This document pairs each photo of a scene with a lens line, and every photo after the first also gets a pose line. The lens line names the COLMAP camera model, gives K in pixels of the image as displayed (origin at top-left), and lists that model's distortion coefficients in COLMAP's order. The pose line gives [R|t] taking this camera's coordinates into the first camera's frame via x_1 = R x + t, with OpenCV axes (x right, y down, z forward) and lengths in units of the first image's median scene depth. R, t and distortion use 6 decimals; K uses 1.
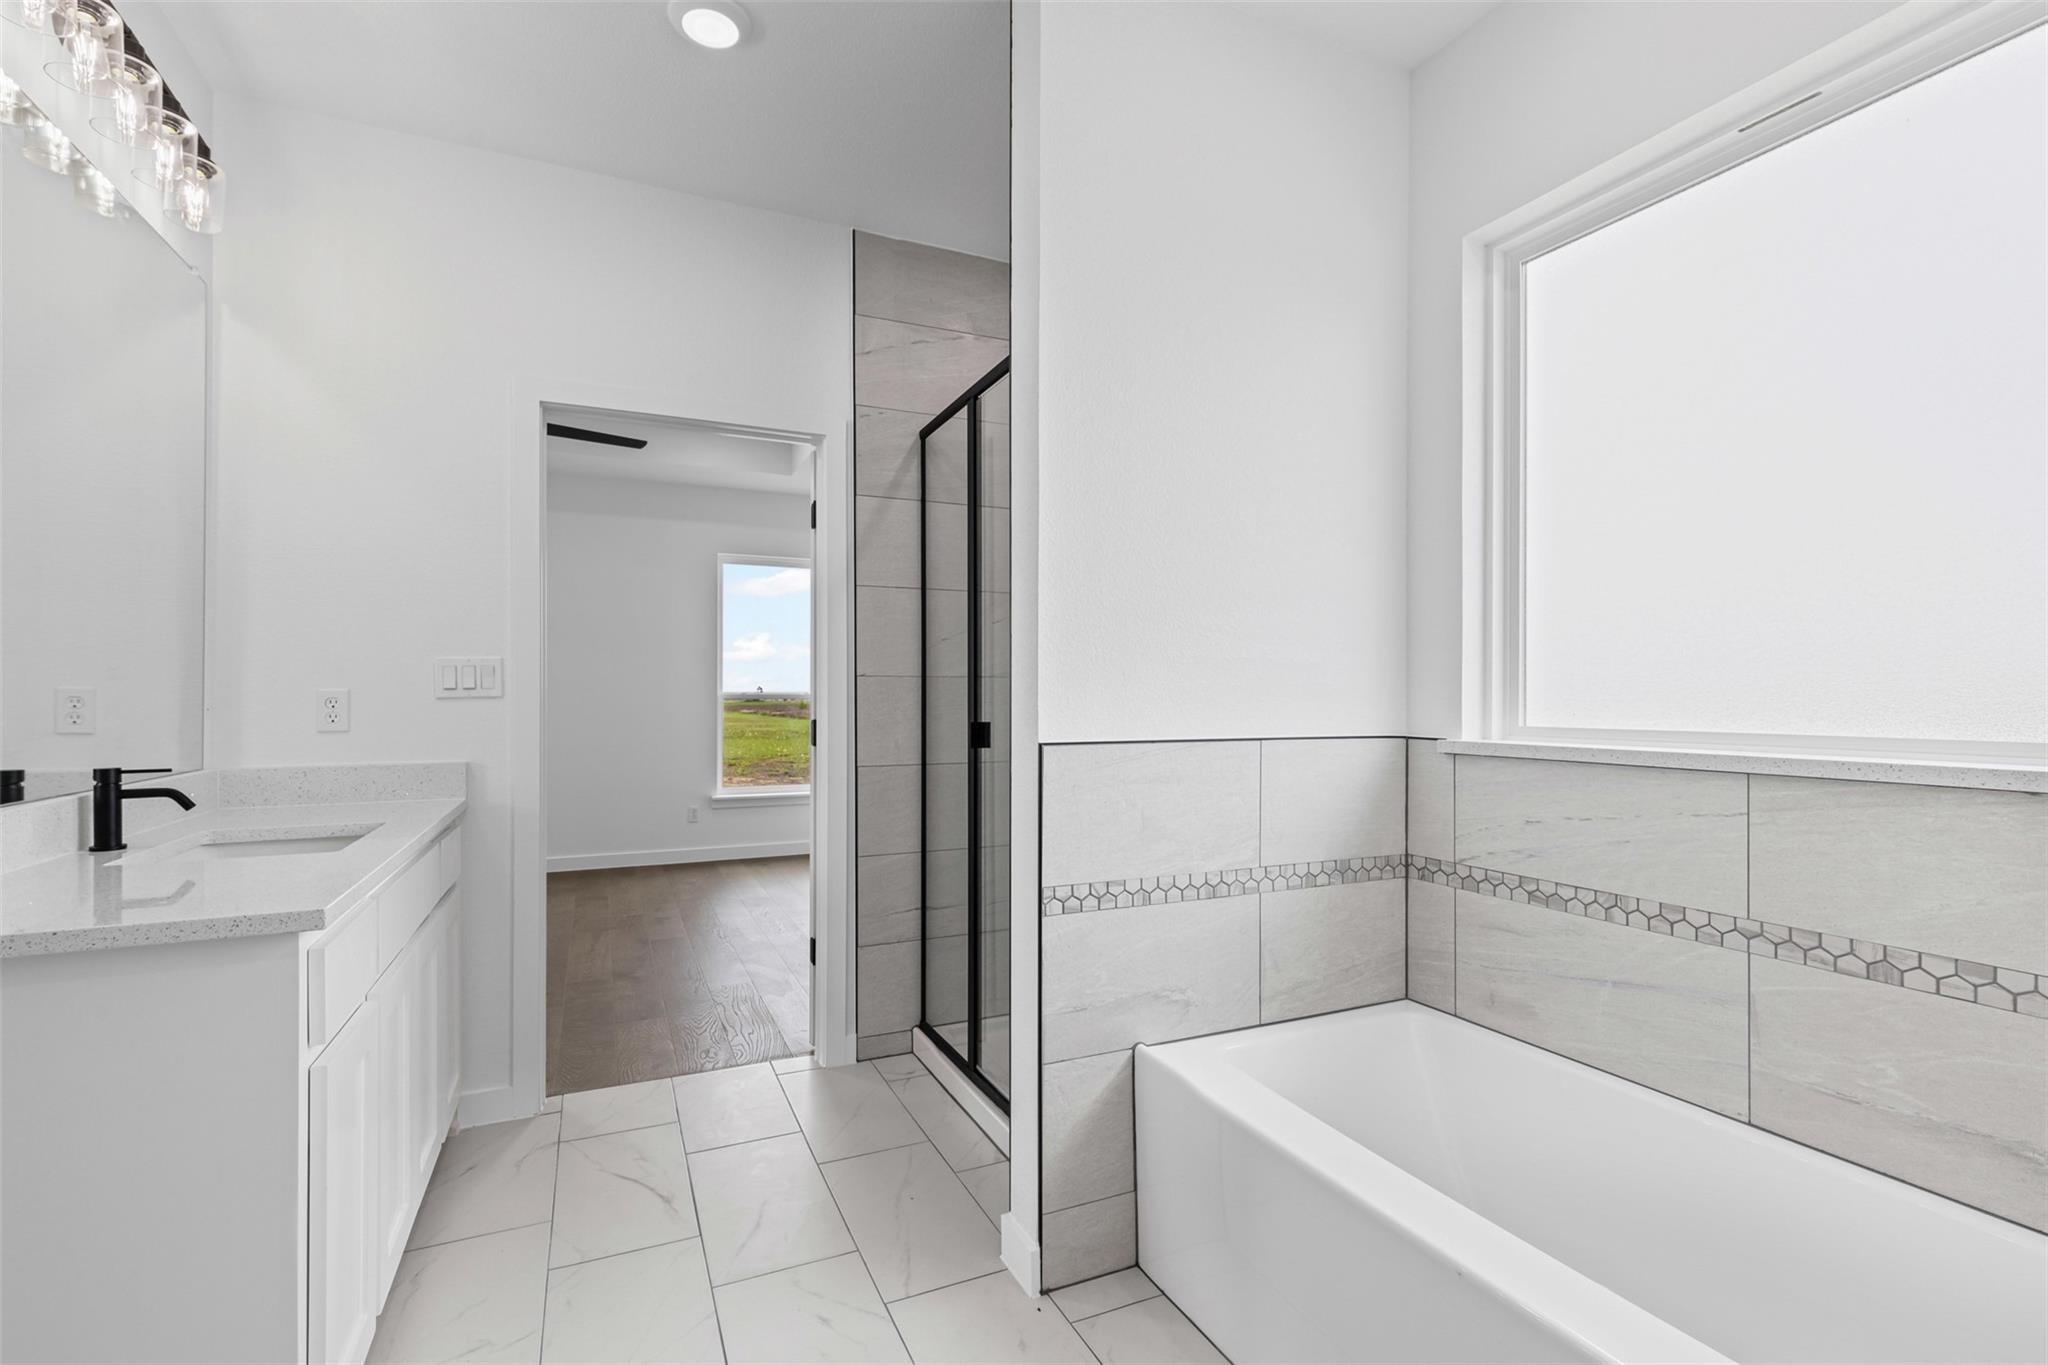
lens RADIAL K [[925.5, 0, 1020.6], [0, 925.5, 693.8], [0, 0, 1]] dist [0.007496, -0.001085]
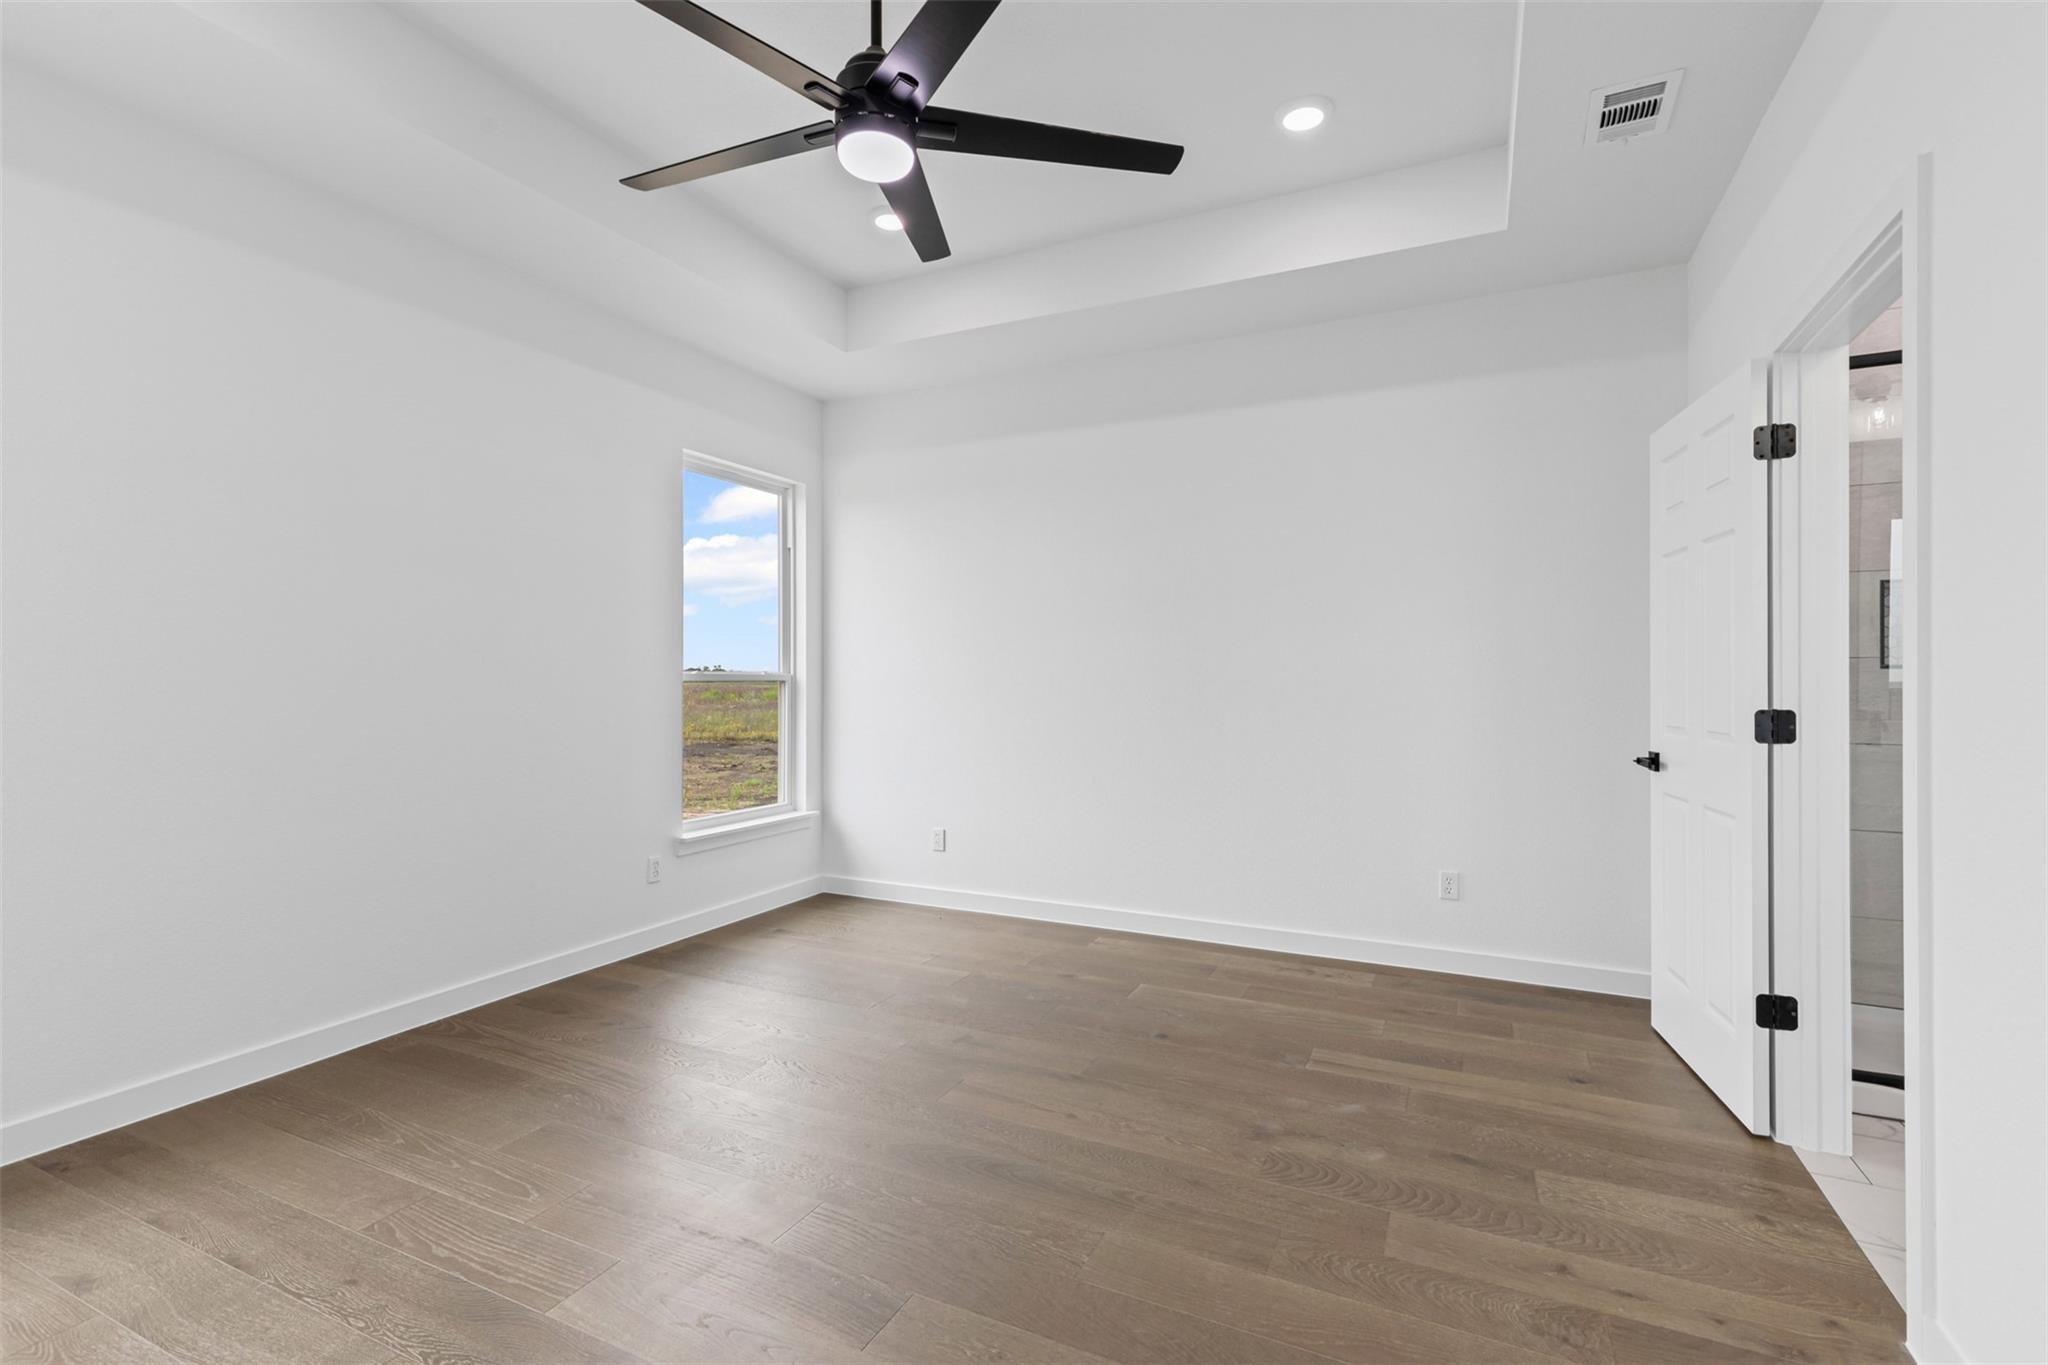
lens RADIAL K [[925.5, 0, 1037.2], [0, 925.5, 674.7], [0, 0, 1]] dist [0.007496, -0.001085]
pose [[0.760501, -0.000706, 0.649336, -2.417297], [-0.001378, 0.999995, 0.002701, -0.006325], [-0.649335, -0.002949, 0.760497, 1.579036]]
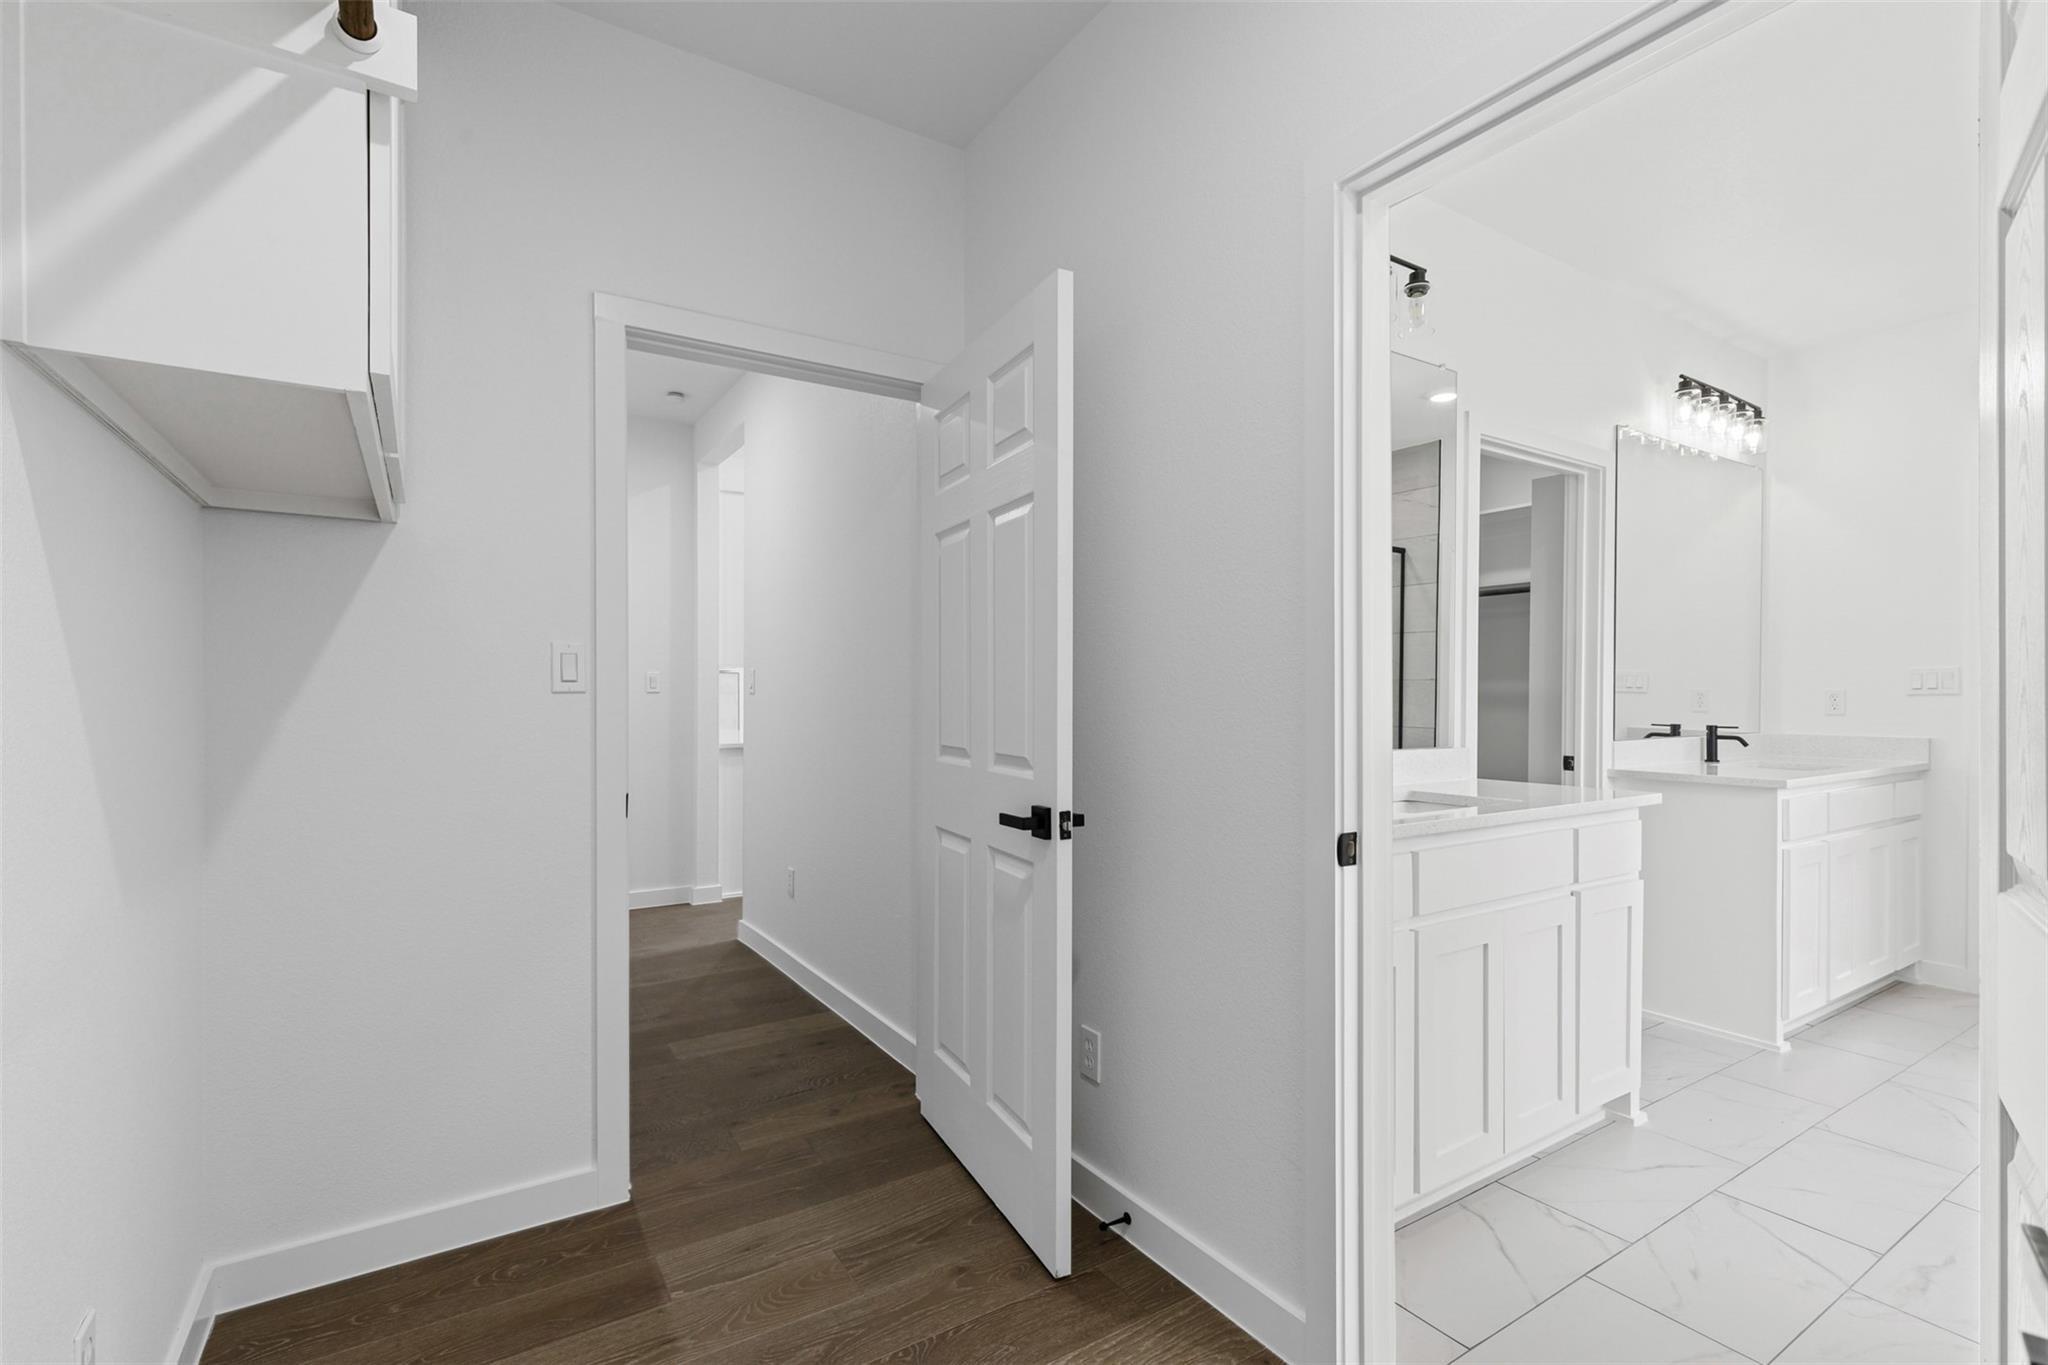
lens RADIAL K [[925.5, 0, 1030.2], [0, 925.5, 695.5], [0, 0, 1]] dist [0.007496, -0.001085]
pose [[0.147311, 0.001827, -0.989089, 0.803786], [0.000303, 0.999998, 0.001892, 0.003352], [0.989090, -0.000579, 0.147310, -0.773483]]
